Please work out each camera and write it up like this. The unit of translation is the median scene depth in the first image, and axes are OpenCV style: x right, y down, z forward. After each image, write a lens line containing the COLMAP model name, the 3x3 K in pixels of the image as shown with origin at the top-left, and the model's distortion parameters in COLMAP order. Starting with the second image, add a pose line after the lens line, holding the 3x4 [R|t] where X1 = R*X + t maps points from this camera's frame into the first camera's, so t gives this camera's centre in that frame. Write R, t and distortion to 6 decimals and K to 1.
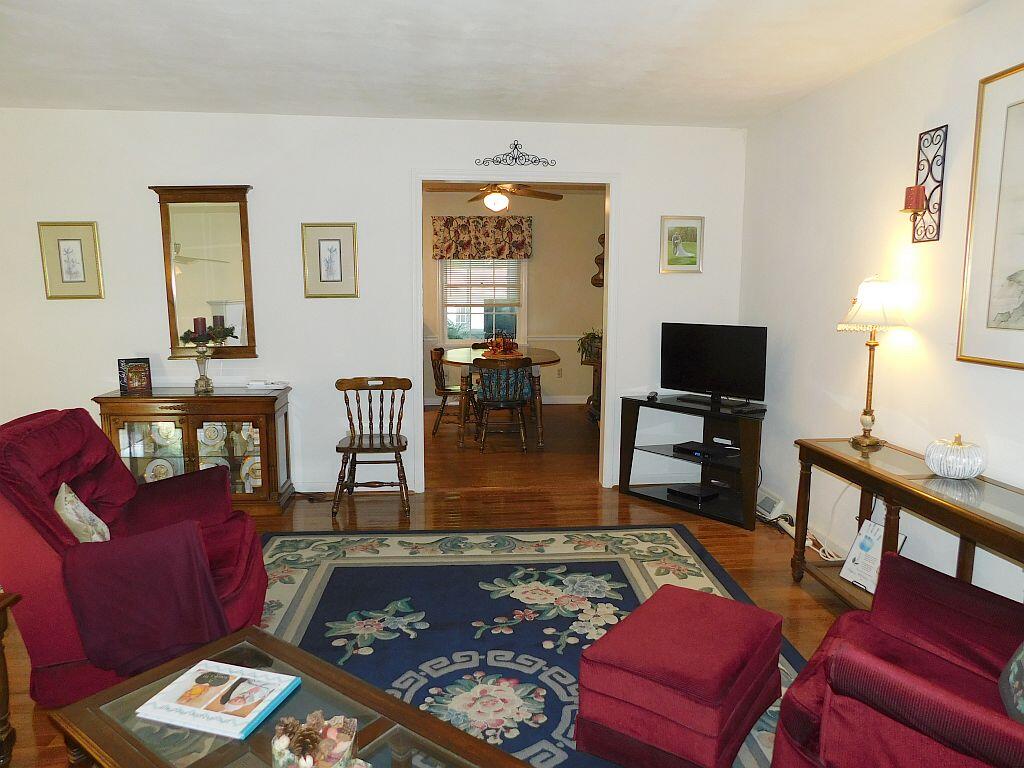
lens RADIAL K [[678.4, 0, 512.0], [0, 678.4, 384.0], [0, 0, 1]] dist [-0.003060, 0.002264]
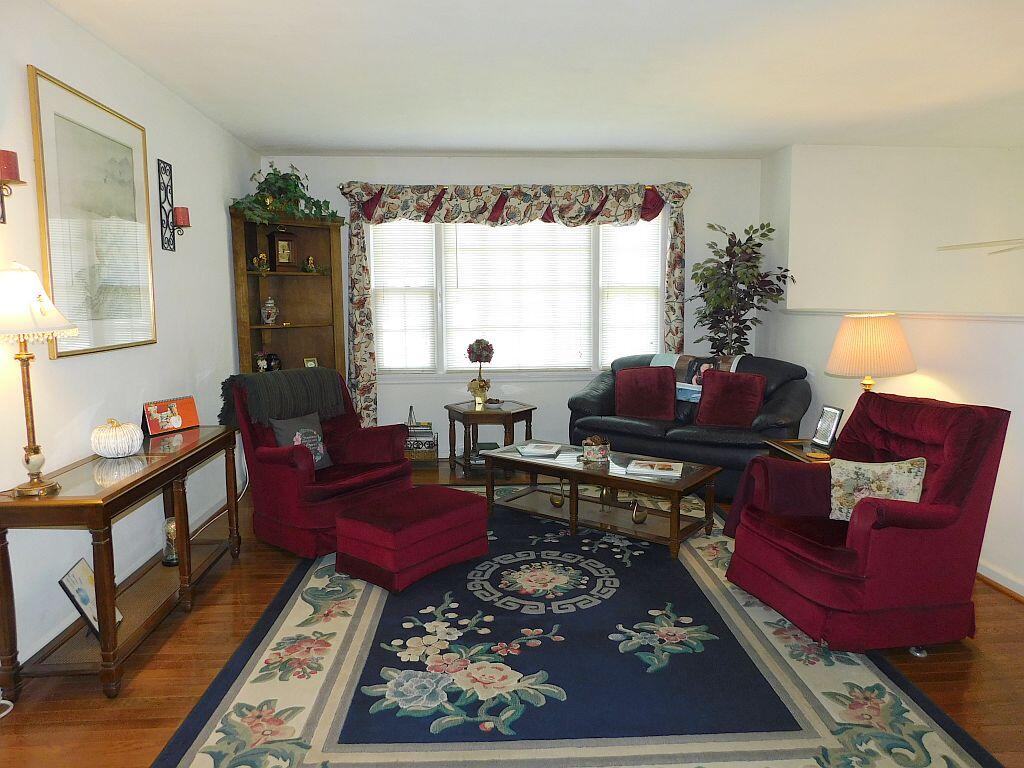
lens RADIAL K [[678.4, 0, 512.0], [0, 678.4, 384.0], [0, 0, 1]] dist [-0.003060, 0.002264]
pose [[-0.999344, -0.005711, 0.035750, -0.018575], [0.003890, 0.964827, 0.262856, -0.241655], [-0.035994, 0.262822, -0.964173, 1.853220]]
